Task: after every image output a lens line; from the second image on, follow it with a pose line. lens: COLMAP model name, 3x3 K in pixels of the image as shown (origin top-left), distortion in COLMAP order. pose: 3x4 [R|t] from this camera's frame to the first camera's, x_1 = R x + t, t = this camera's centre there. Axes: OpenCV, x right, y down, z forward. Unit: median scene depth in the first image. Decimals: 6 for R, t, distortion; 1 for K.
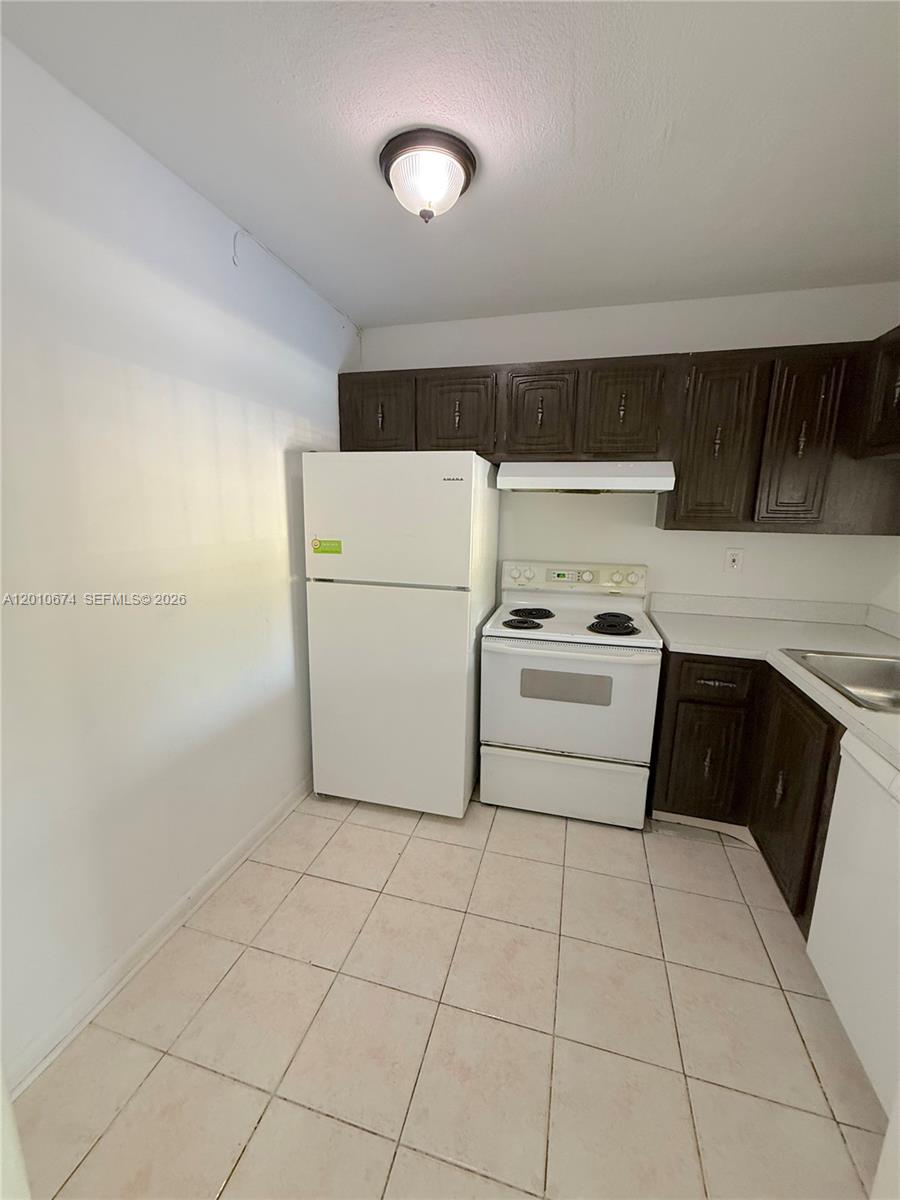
lens RADIAL K [[480.7, 0, 450.6], [0, 480.7, 598.6], [0, 0, 1]] dist [0.003926, -0.000425]
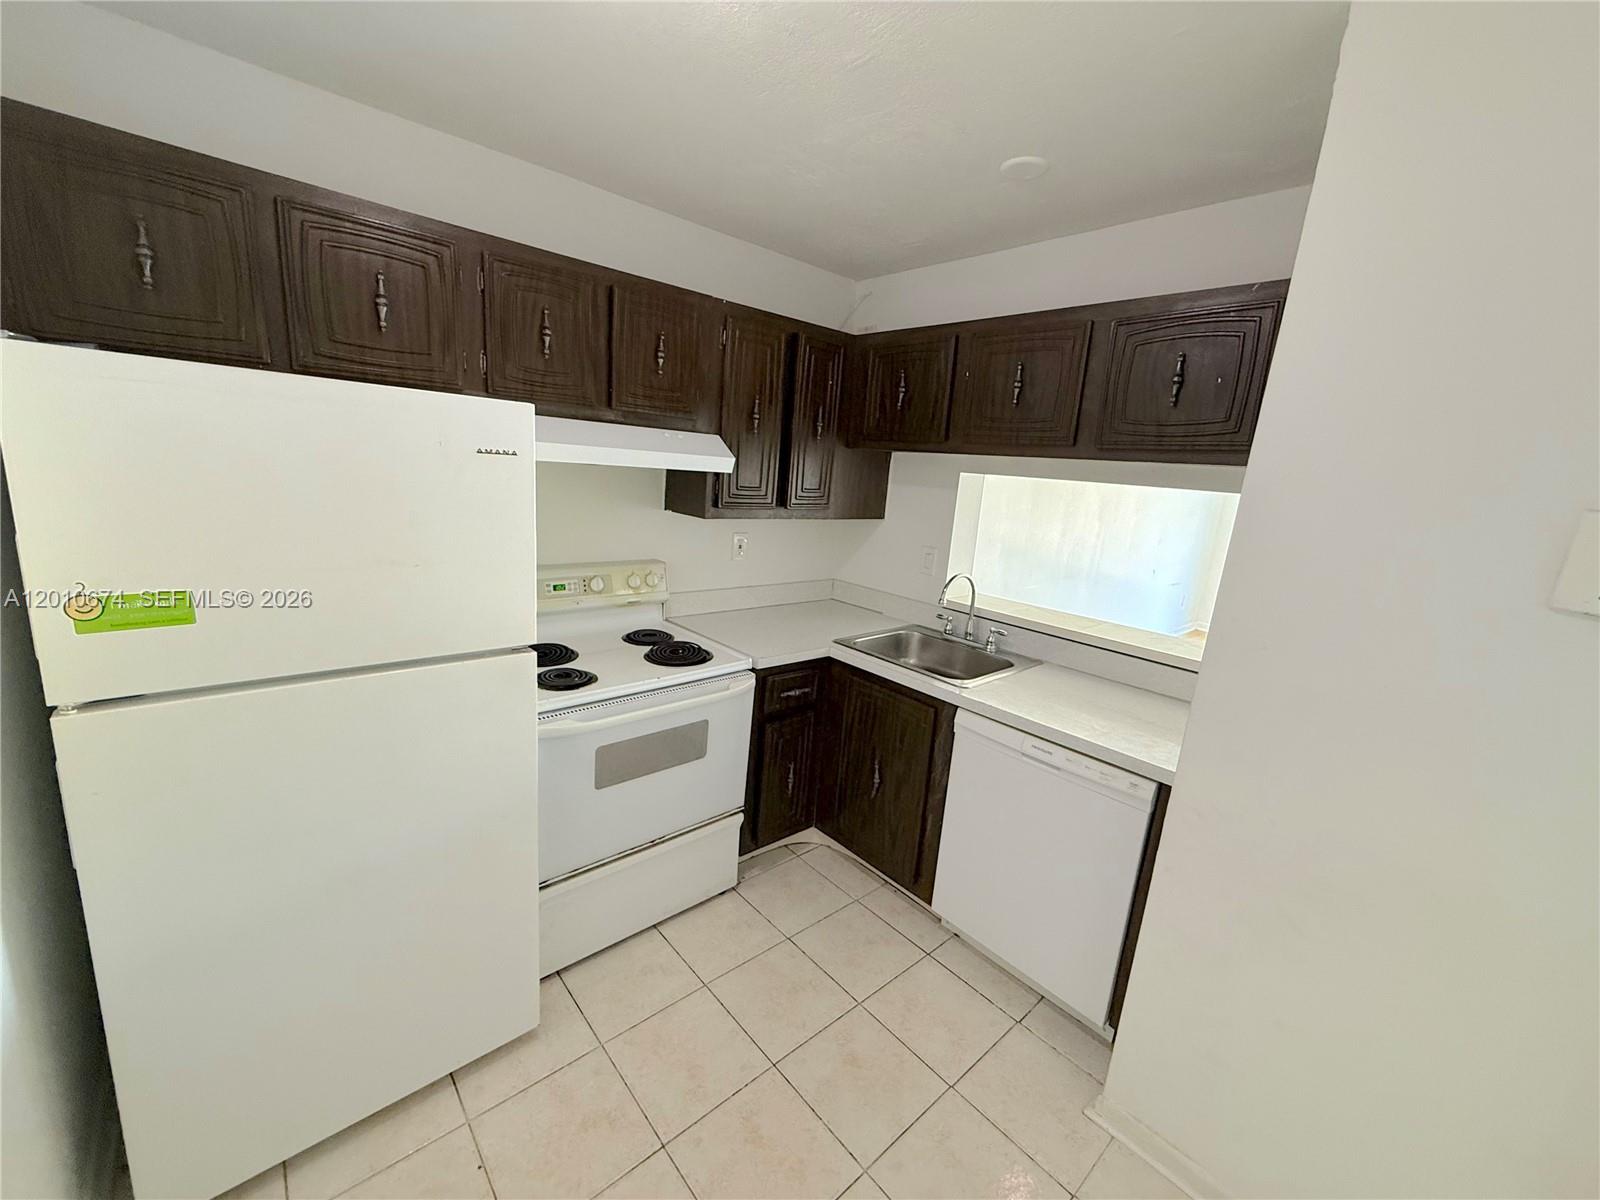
lens RADIAL K [[640.9, 0, 800.8], [0, 640.9, 603.1], [0, 0, 1]] dist [0.003926, -0.000425]
pose [[0.546326, -0.152863, 0.823505, -0.377393], [0.092606, 0.988201, 0.121998, -0.124426], [-0.832437, 0.009611, 0.554036, 0.295374]]
